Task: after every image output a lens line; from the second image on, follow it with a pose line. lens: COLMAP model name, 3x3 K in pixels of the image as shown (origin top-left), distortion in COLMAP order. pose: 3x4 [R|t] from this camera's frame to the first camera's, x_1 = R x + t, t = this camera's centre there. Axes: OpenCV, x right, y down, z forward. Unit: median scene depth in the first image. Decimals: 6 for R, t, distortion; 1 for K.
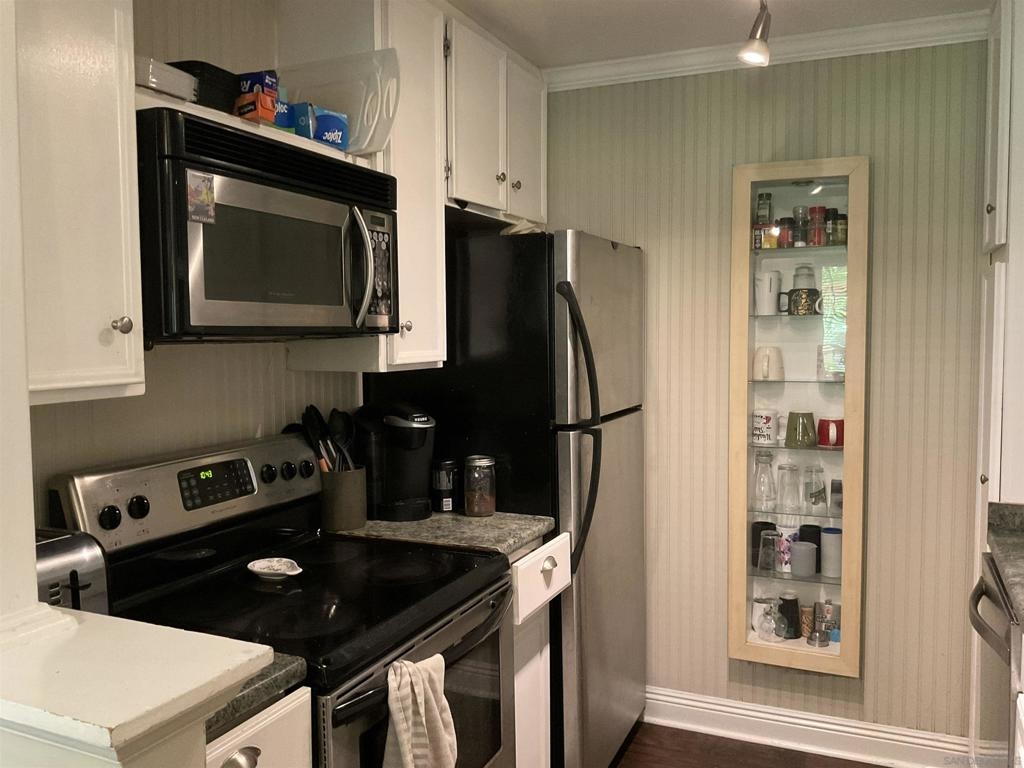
lens RADIAL K [[838.8, 0, 508.9], [0, 838.8, 382.9], [0, 0, 1]] dist [0.081973, -0.140778]
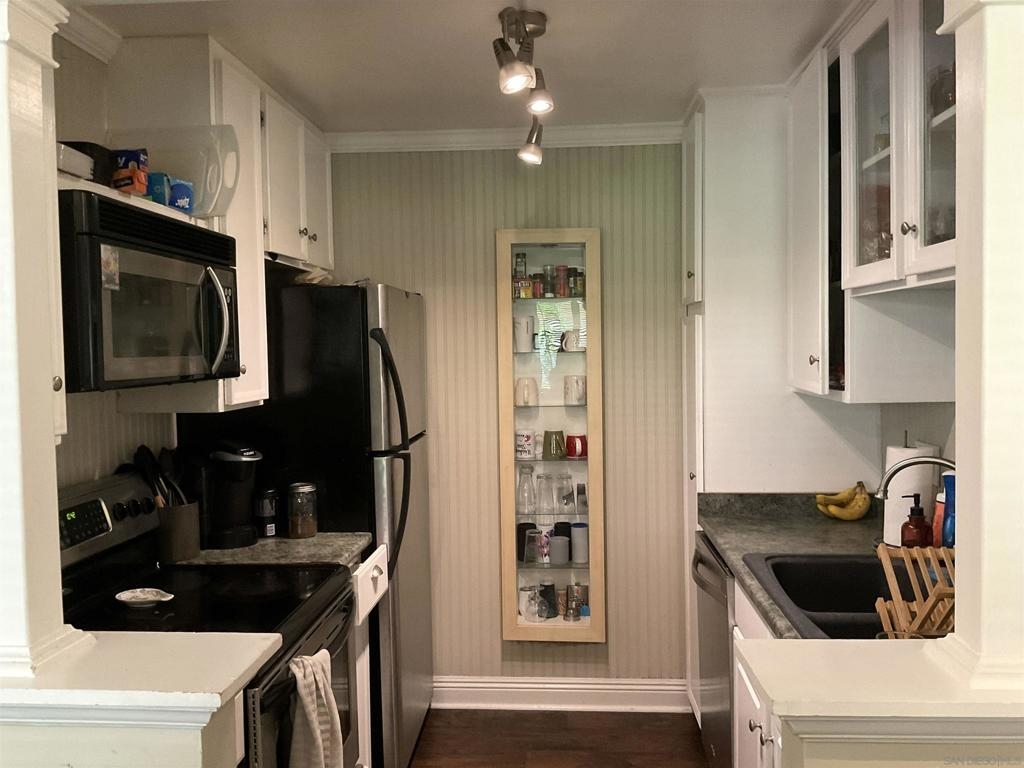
lens RADIAL K [[838.8, 0, 501.0], [0, 838.8, 381.5], [0, 0, 1]] dist [0.081973, -0.140778]
pose [[0.941735, -0.022742, 0.335587, -0.161010], [0.031227, 0.999314, -0.019910, -0.017822], [-0.334904, 0.029230, 0.941799, -0.150475]]
